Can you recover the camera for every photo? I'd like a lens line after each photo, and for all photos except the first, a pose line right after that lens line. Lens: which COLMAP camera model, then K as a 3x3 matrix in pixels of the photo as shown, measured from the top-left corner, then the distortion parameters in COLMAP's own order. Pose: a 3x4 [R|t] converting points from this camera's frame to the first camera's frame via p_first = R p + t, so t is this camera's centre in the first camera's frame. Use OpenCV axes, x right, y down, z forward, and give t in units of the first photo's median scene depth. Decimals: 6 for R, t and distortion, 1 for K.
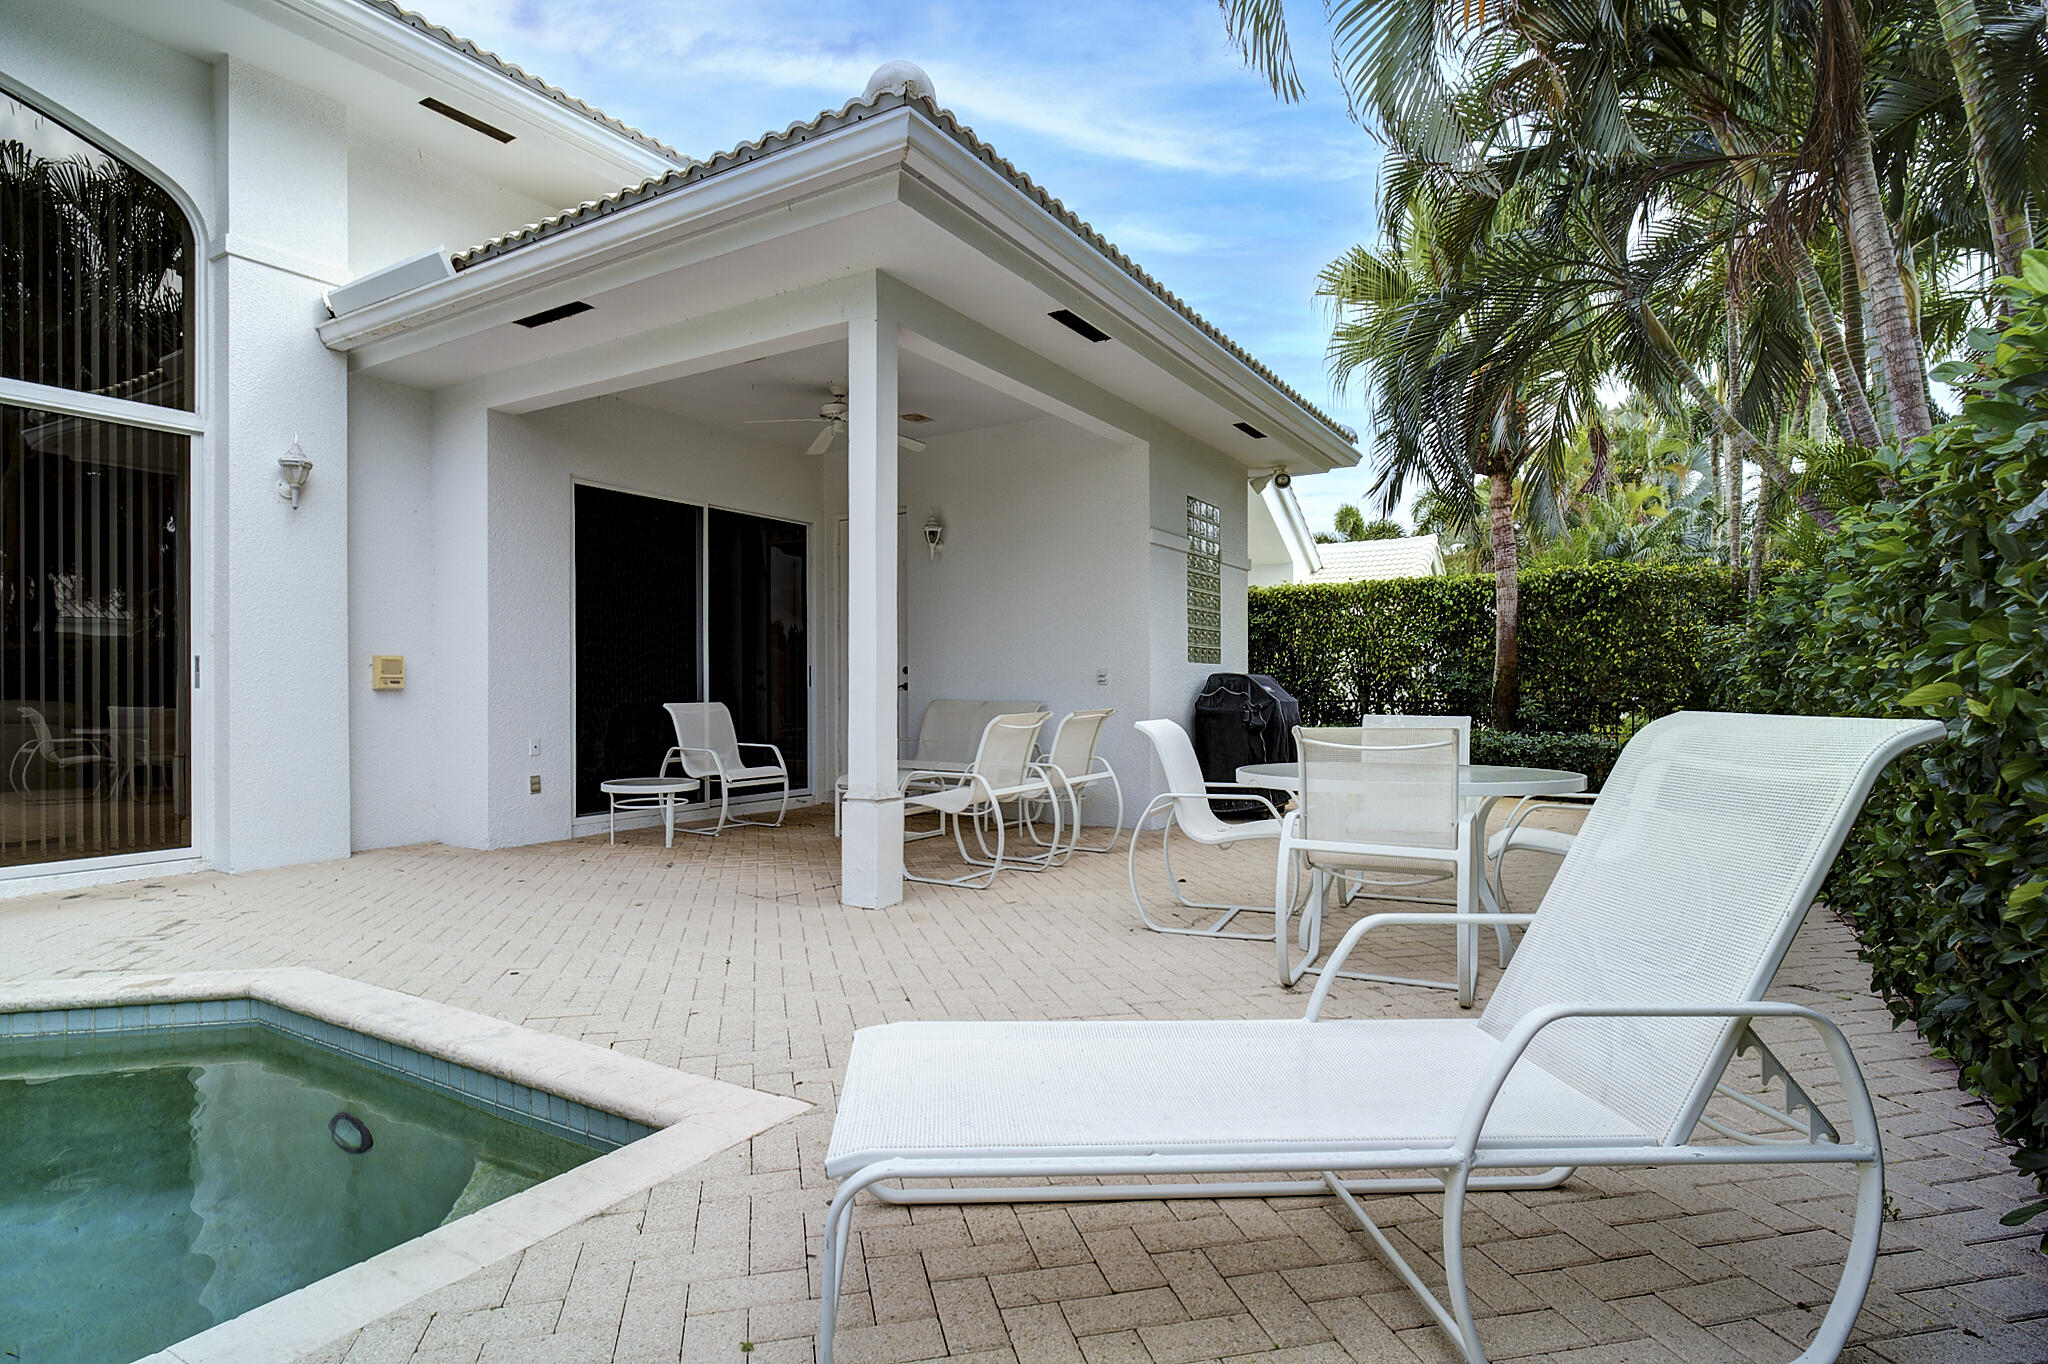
lens RADIAL K [[1064.9, 0, 1004.5], [0, 1064.9, 679.8], [0, 0, 1]] dist [0.003760, 0.000352]
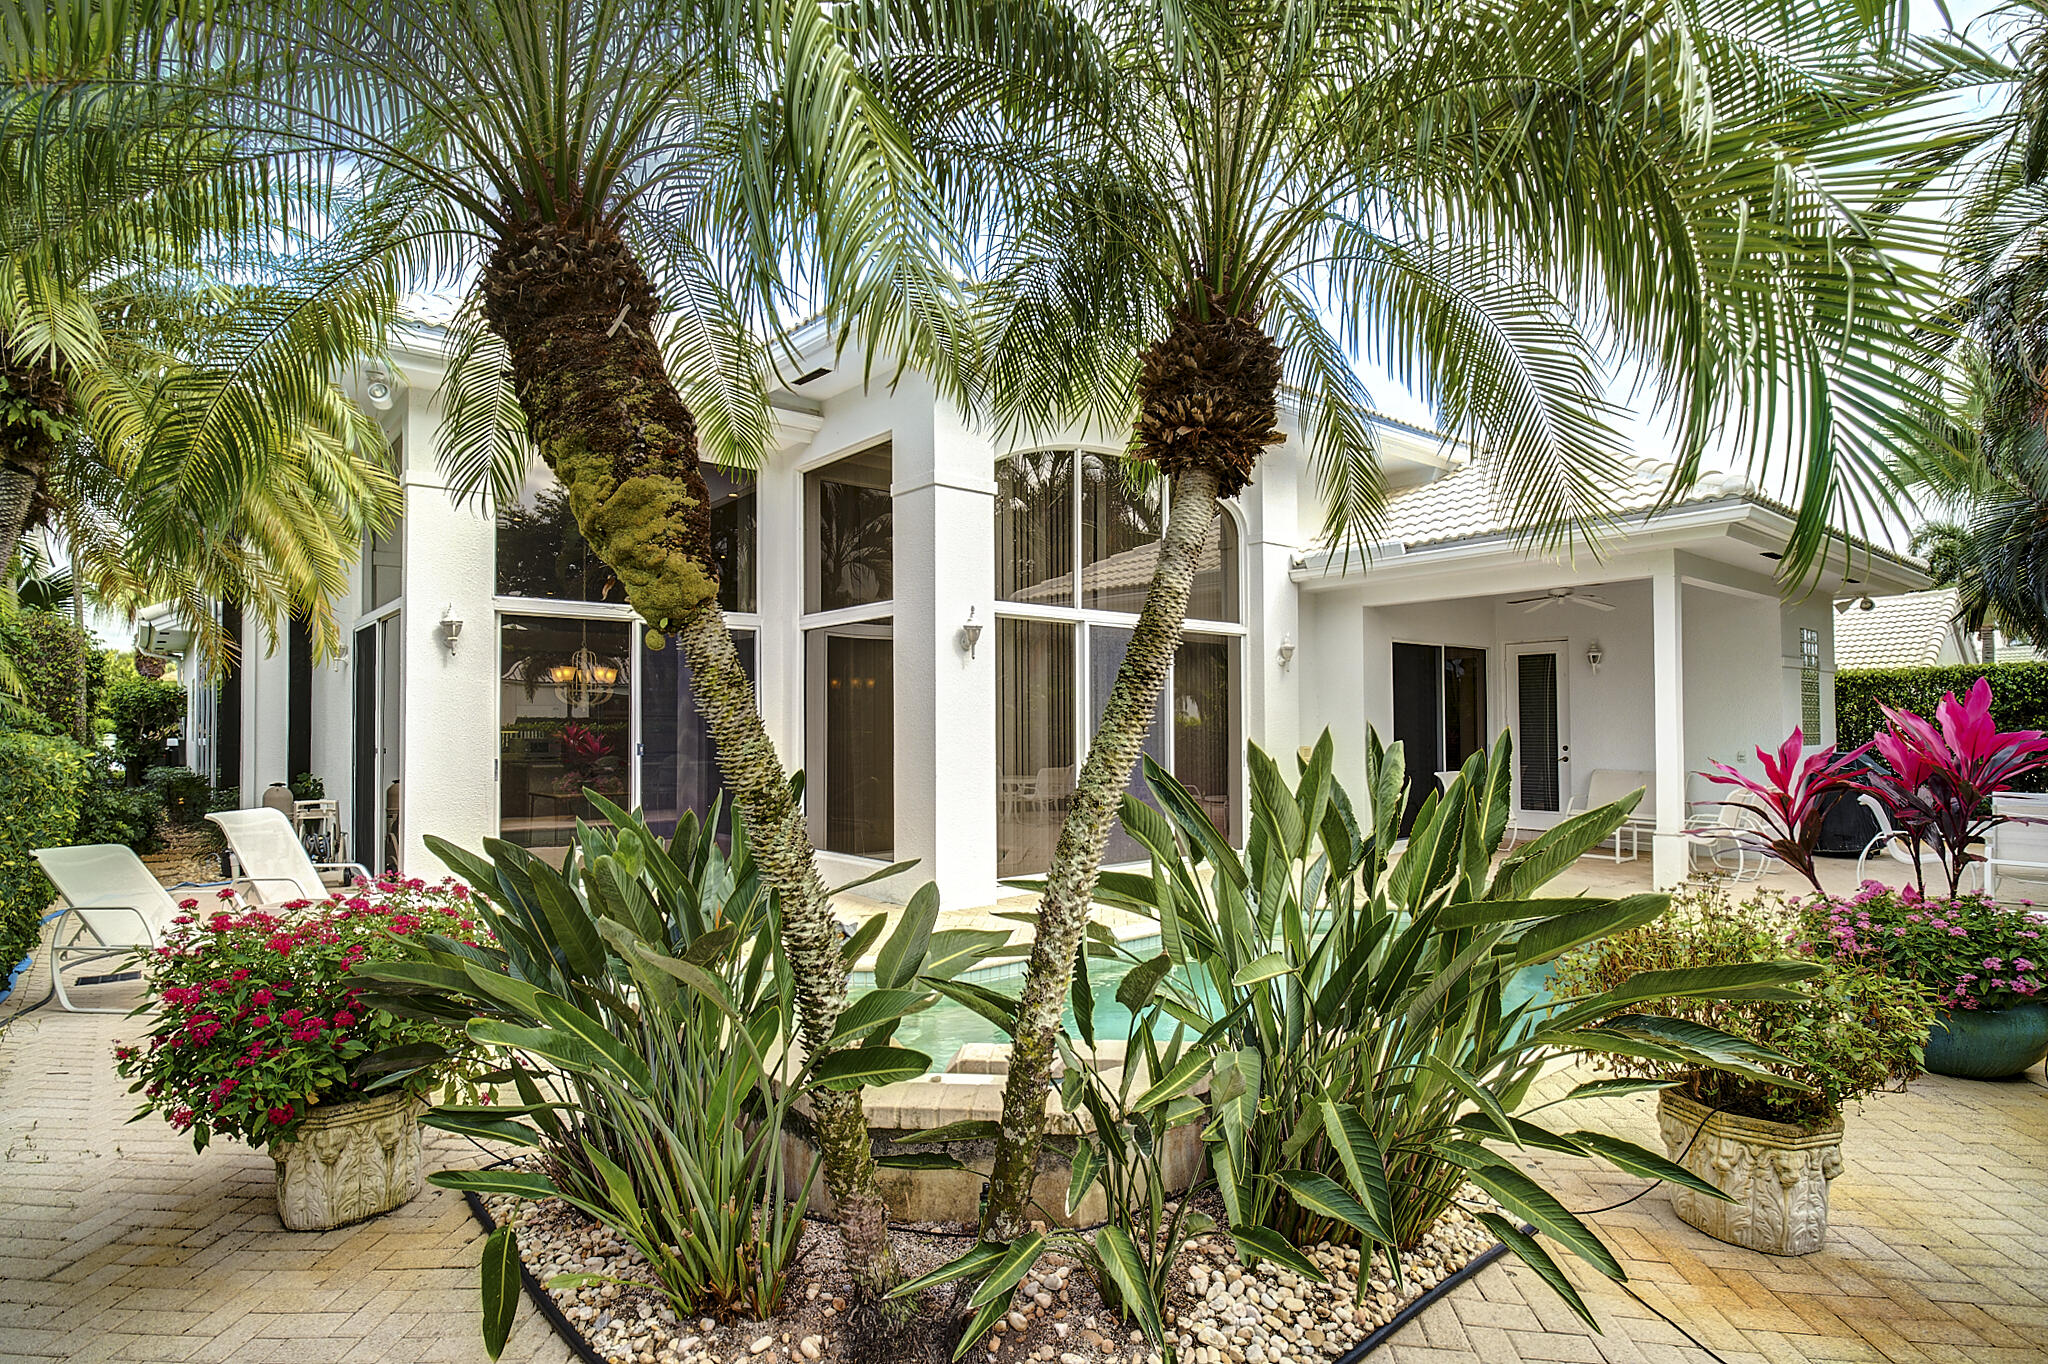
lens RADIAL K [[1052.3, 0, 1017.6], [0, 1052.3, 693.1], [0, 0, 1]] dist [-0.001128, -0.000306]
pose [[0.949890, -0.011650, -0.312368, -0.548802], [0.003813, 0.999663, -0.025688, -0.076913], [0.312562, 0.023210, 0.949614, -0.940844]]
